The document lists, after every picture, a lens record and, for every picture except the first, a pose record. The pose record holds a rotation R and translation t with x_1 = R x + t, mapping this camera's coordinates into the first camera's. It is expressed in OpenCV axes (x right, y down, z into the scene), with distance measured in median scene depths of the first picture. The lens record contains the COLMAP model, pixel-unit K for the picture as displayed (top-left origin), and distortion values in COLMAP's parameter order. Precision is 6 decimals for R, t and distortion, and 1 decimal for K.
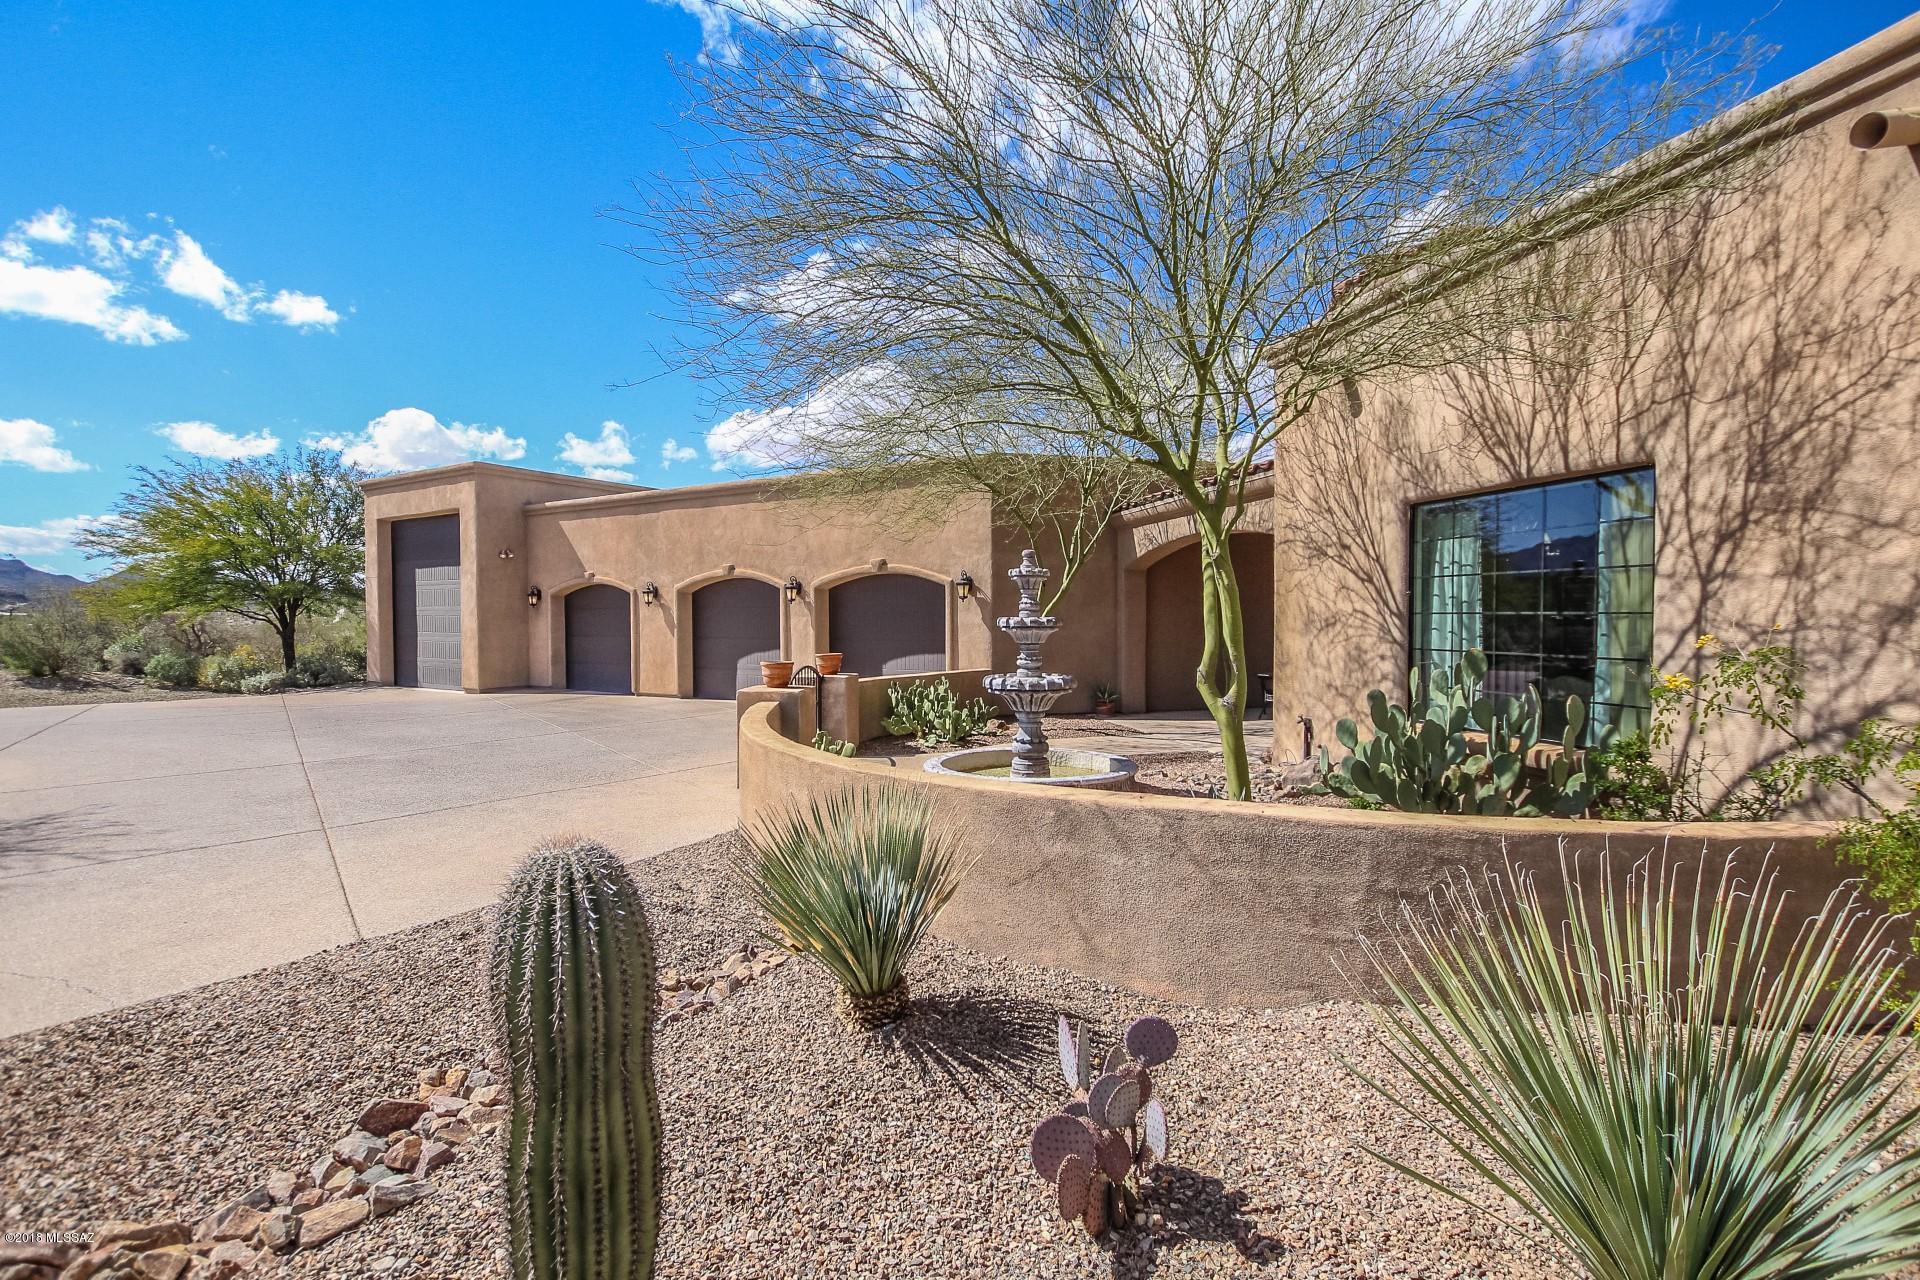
lens RADIAL K [[924.9, 0, 951.2], [0, 924.9, 628.2], [0, 0, 1]] dist [-0.002324, -0.000513]
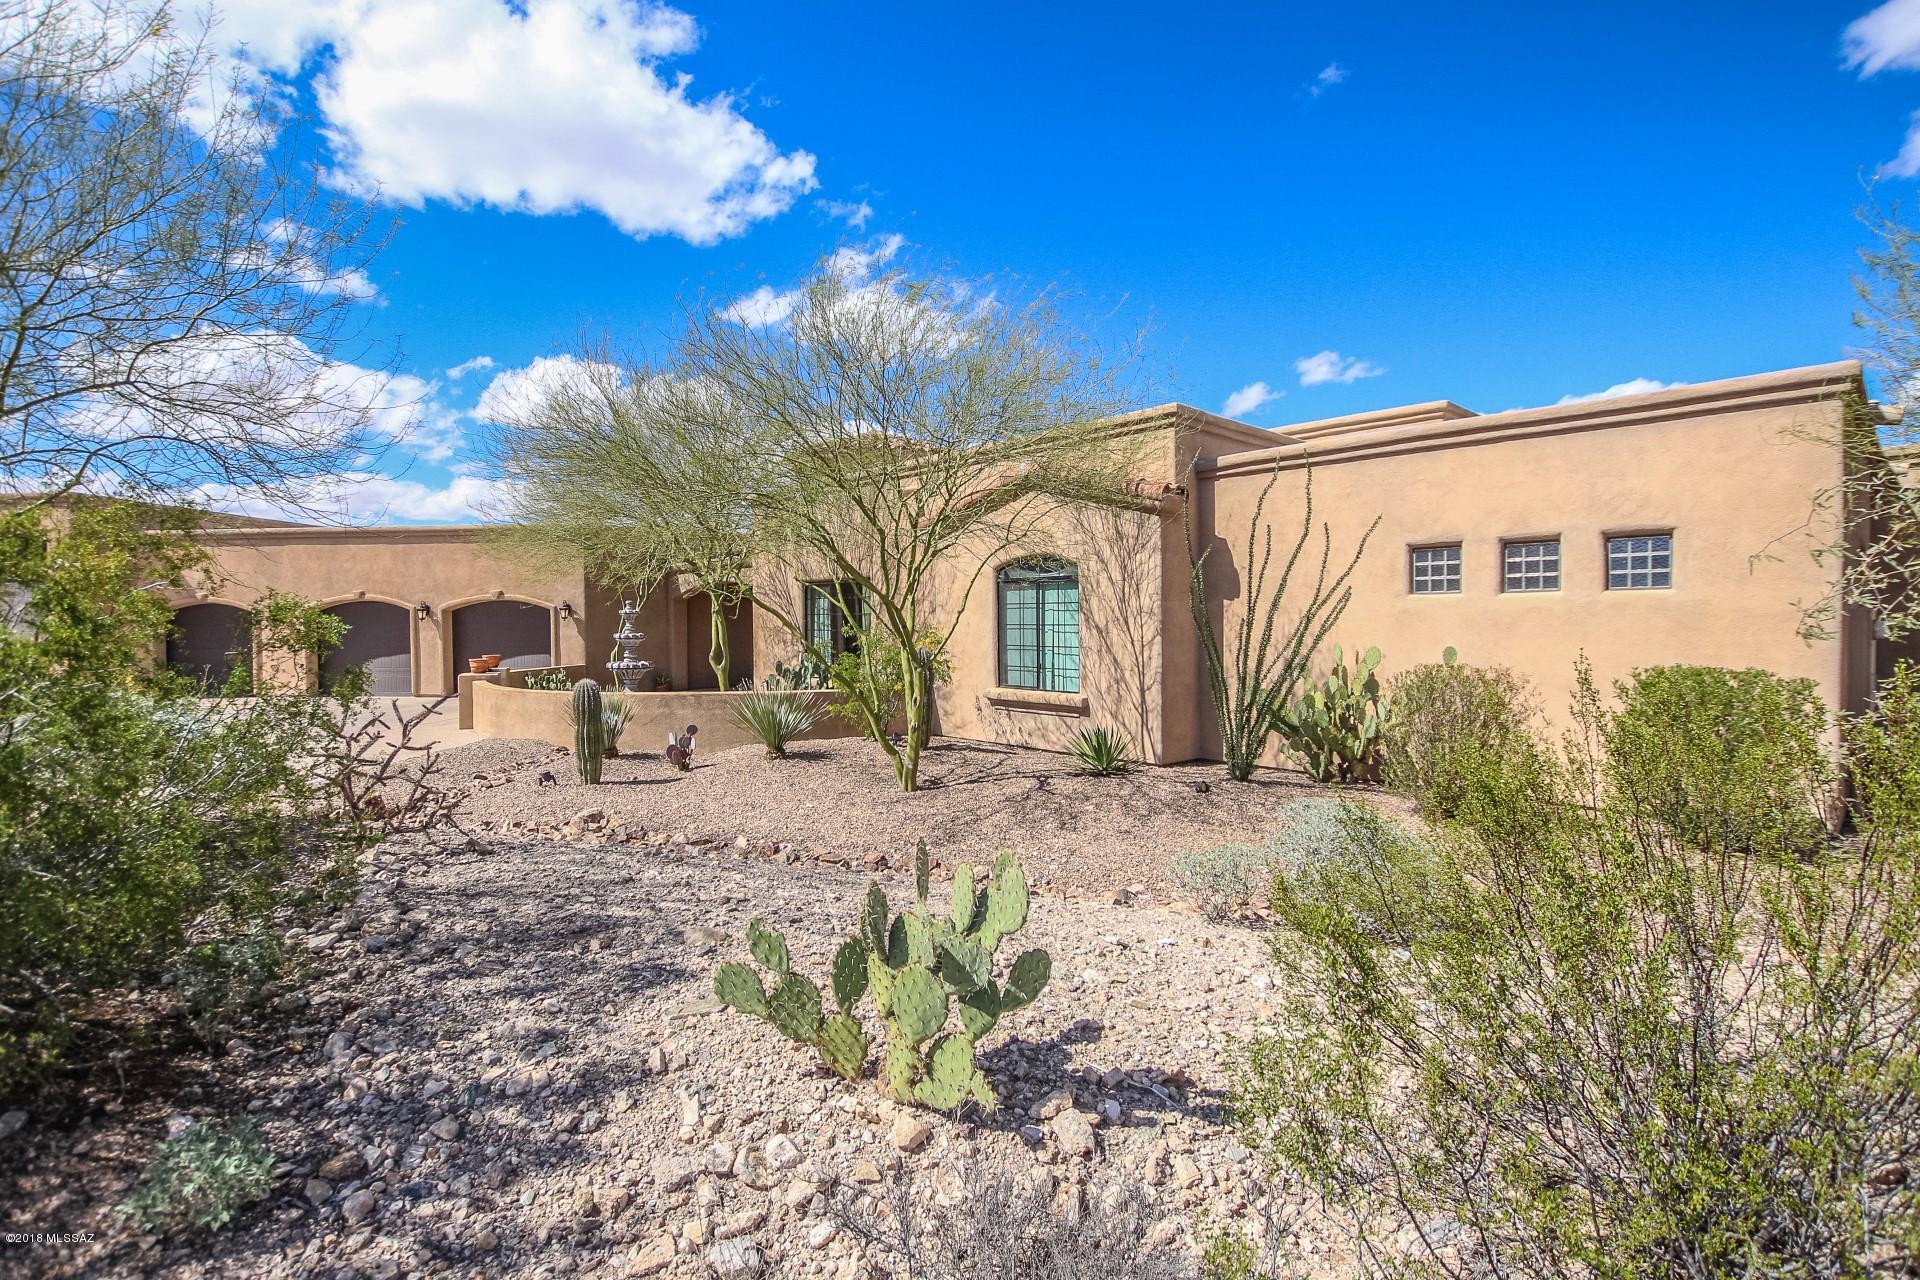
lens RADIAL K [[924.9, 0, 951.2], [0, 924.9, 628.2], [0, 0, 1]] dist [-0.002324, -0.000513]
pose [[0.883586, -0.005285, 0.468239, -0.121130], [0.008194, 0.999958, -0.004175, -0.004602], [-0.468197, 0.007526, 0.883592, -0.562431]]
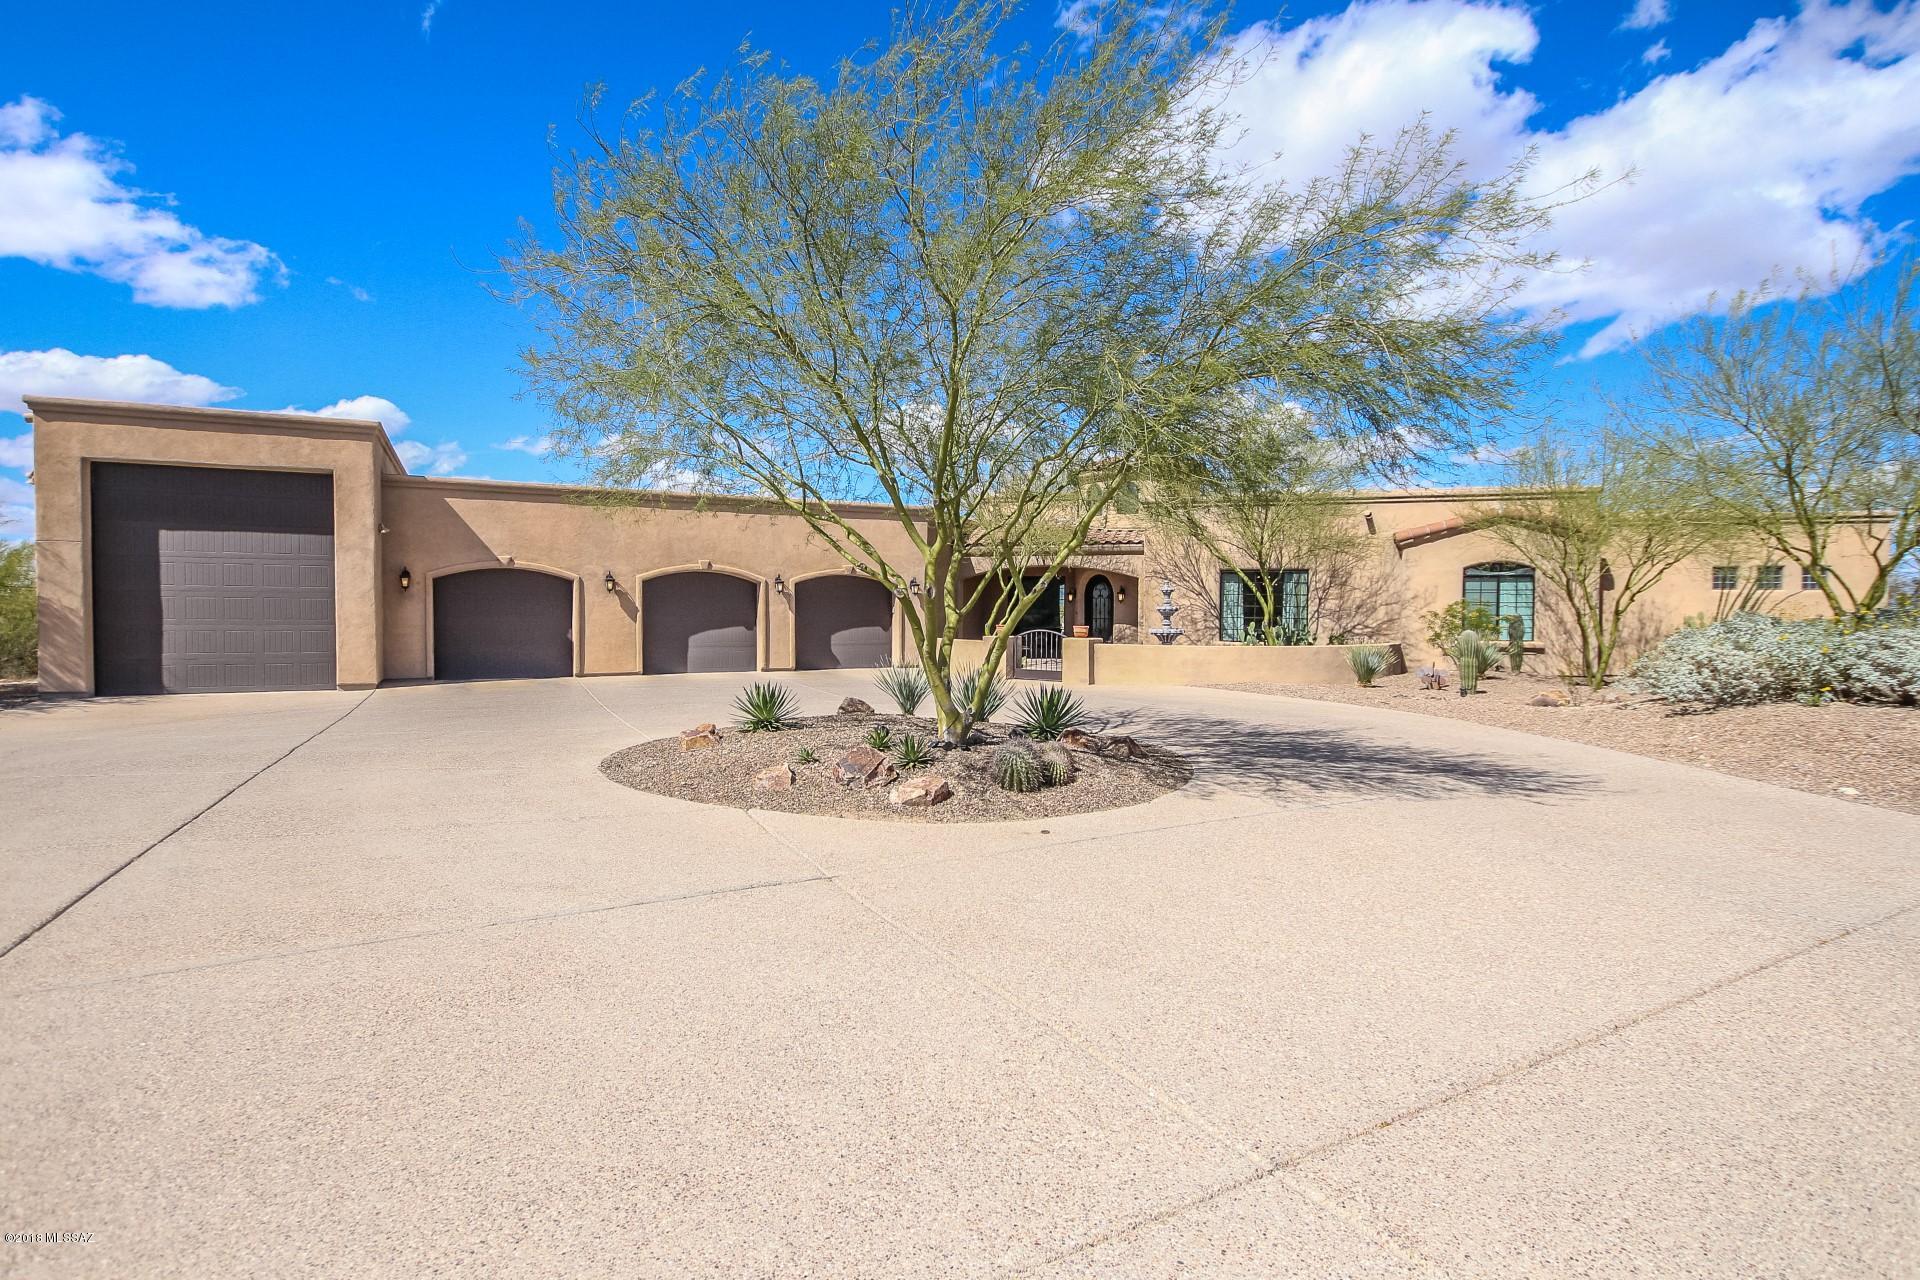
lens RADIAL K [[924.9, 0, 951.2], [0, 924.9, 628.2], [0, 0, 1]] dist [-0.002324, -0.000513]
pose [[0.491374, -0.013808, 0.870839, -1.215275], [0.003788, 0.999899, 0.013717, 0.005191], [-0.870940, -0.003442, 0.491377, 0.124912]]
